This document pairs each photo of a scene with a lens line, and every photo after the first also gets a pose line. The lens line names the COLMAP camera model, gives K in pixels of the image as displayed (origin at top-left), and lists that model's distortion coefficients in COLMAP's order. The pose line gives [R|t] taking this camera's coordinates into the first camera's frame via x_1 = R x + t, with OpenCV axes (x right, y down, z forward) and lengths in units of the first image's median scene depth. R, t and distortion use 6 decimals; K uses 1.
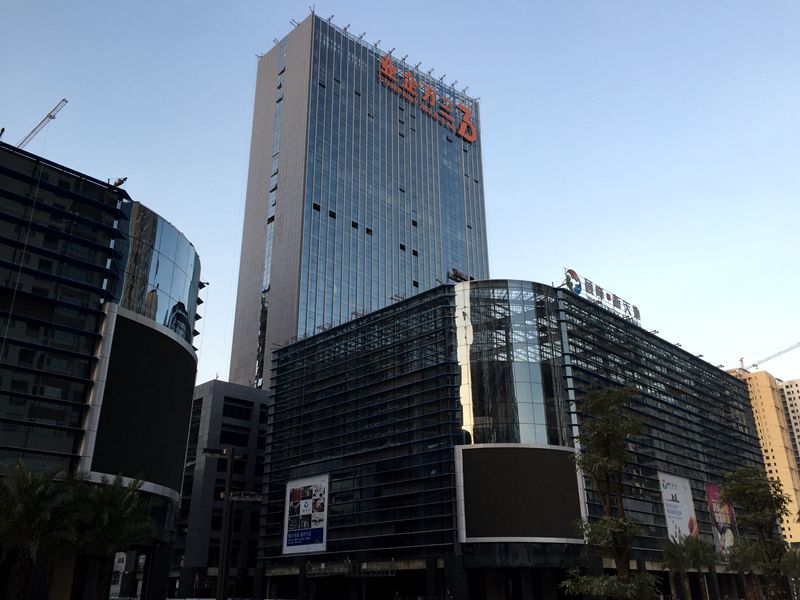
lens RADIAL K [[680.0, 0, 403.1], [0, 680.0, 299.7], [0, 0, 1]] dist [0.062575, -0.031556]
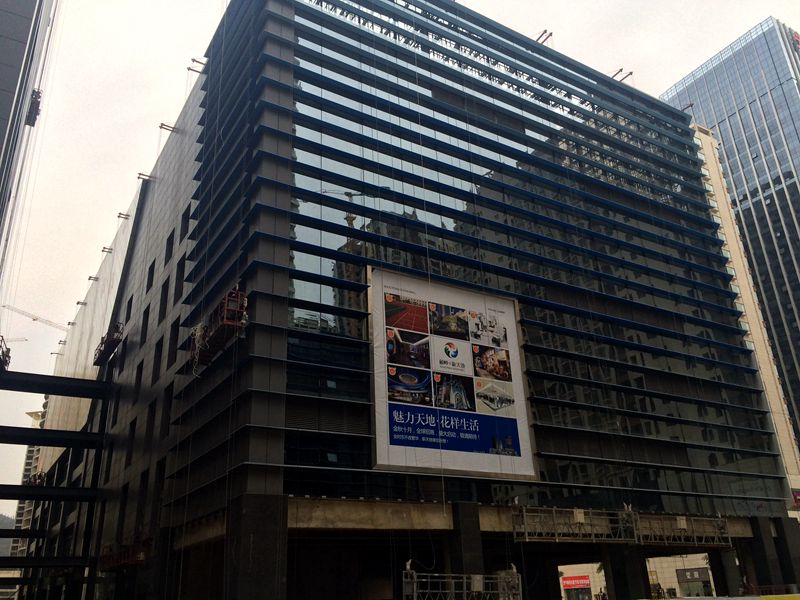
lens RADIAL K [[684.9, 0, 400.5], [0, 684.9, 305.6], [0, 0, 1]] dist [0.084805, -0.117296]
pose [[0.237797, 0.388079, 0.890420, -0.491110], [-0.341355, 0.891630, -0.297444, 0.400515], [-0.909356, -0.233218, 0.344500, 0.908694]]
